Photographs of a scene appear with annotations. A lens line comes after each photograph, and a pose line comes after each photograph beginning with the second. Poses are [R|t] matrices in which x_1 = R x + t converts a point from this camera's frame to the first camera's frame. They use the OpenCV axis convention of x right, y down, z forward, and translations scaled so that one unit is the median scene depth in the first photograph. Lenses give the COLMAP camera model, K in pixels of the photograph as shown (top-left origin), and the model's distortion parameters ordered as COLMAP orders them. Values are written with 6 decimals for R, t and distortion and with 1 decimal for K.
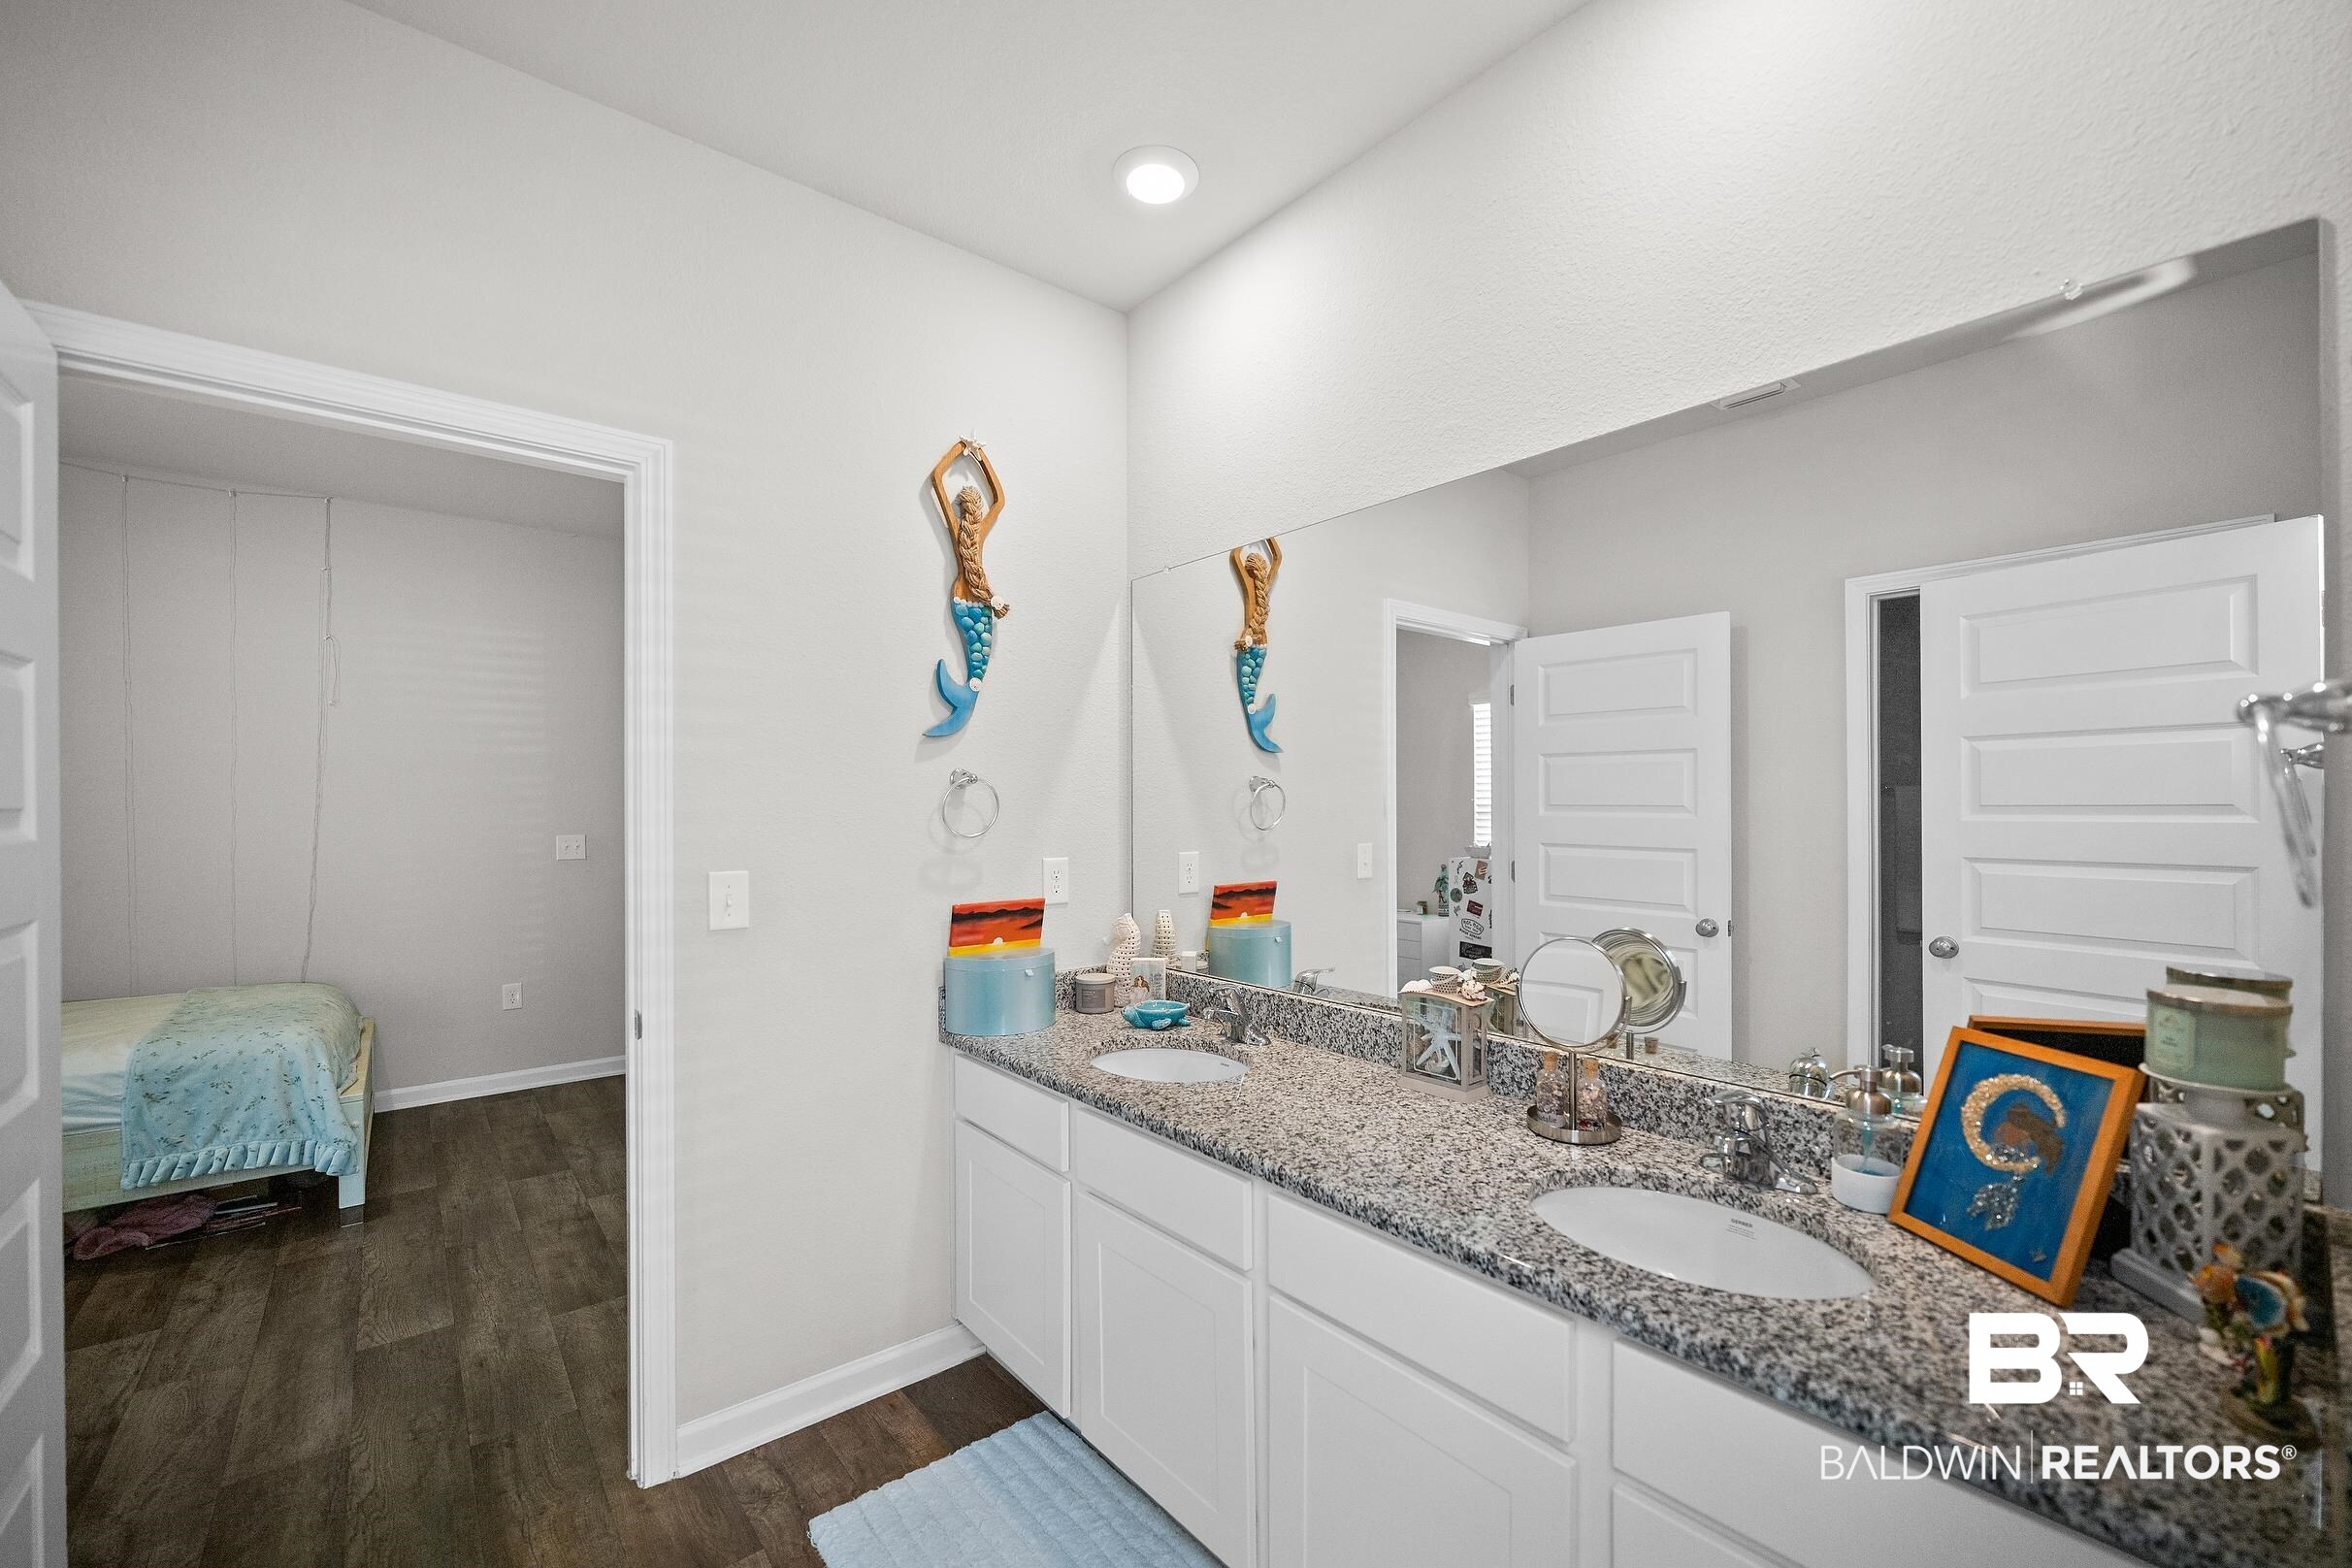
lens RADIAL K [[945.5, 0, 1179.8], [0, 945.5, 792.5], [0, 0, 1]] dist [-0.011414, 0.000023]
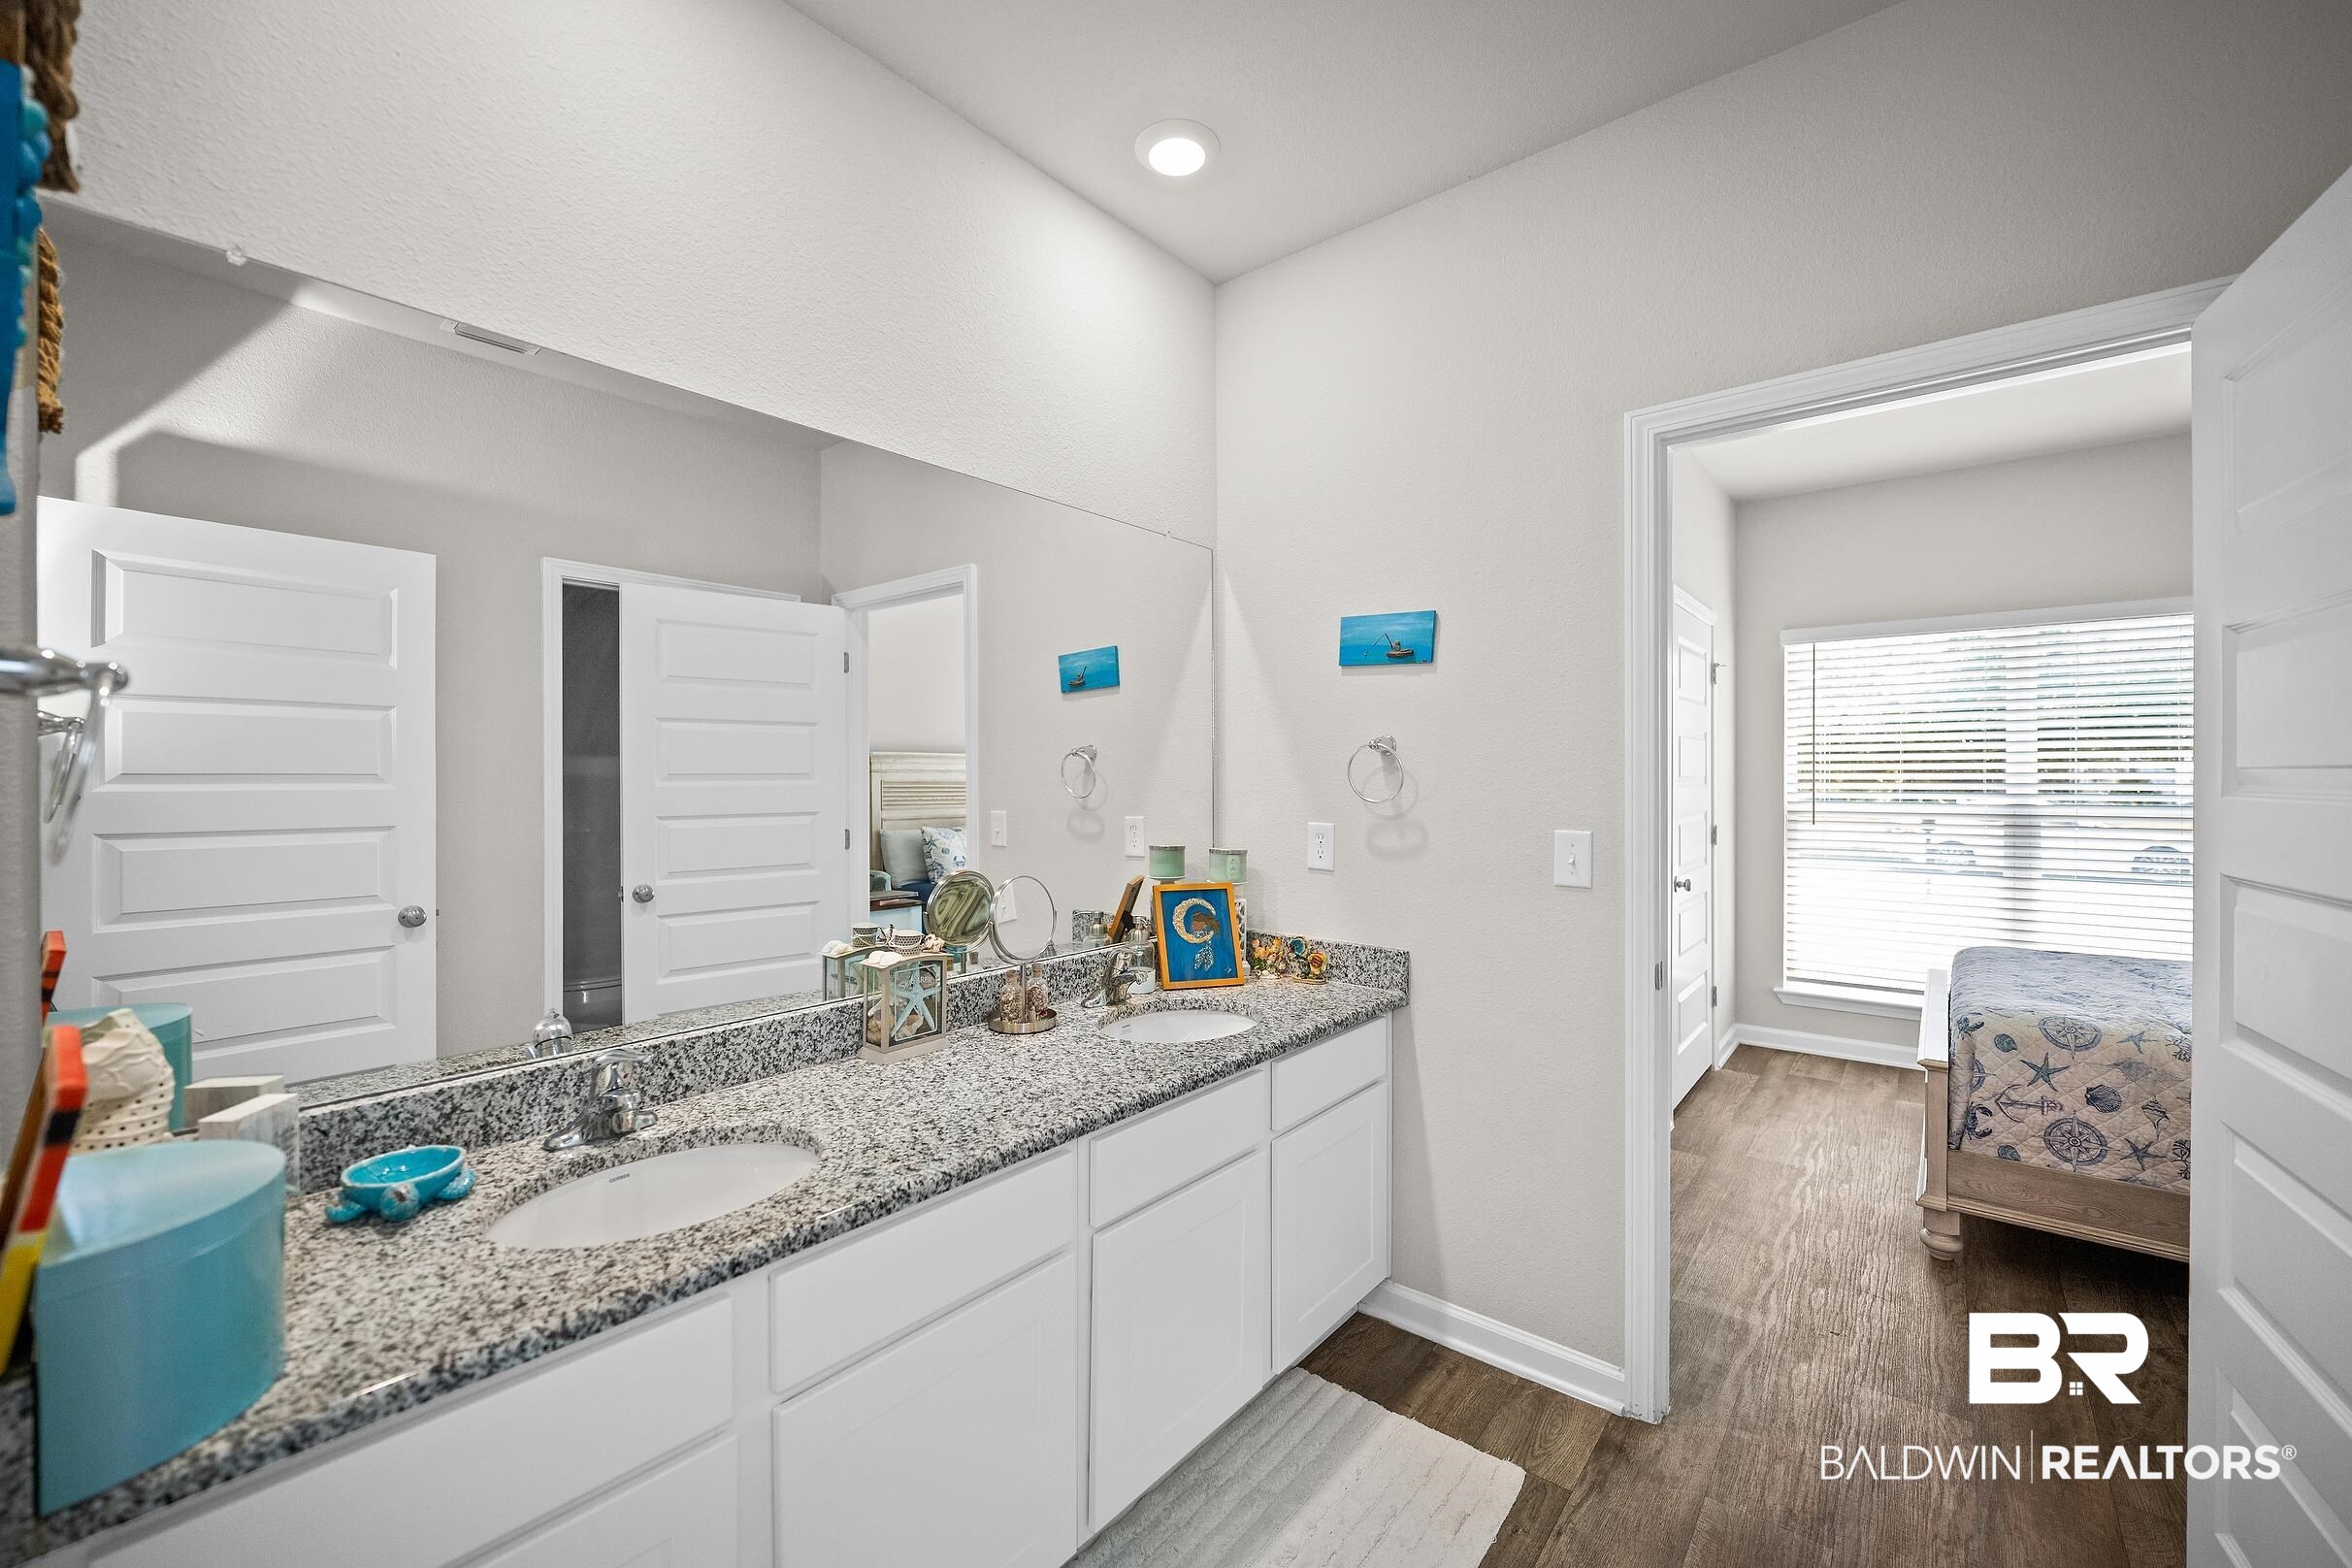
lens RADIAL K [[924.7, 0, 1176.0], [0, 924.7, 784.0], [0, 0, 1]] dist [0.000738, 0.000023]
pose [[-0.169496, -0.008070, 0.985498, -0.836012], [-0.013180, 0.999896, 0.005921, 0.017696], [-0.985443, -0.011985, -0.169585, 0.979282]]
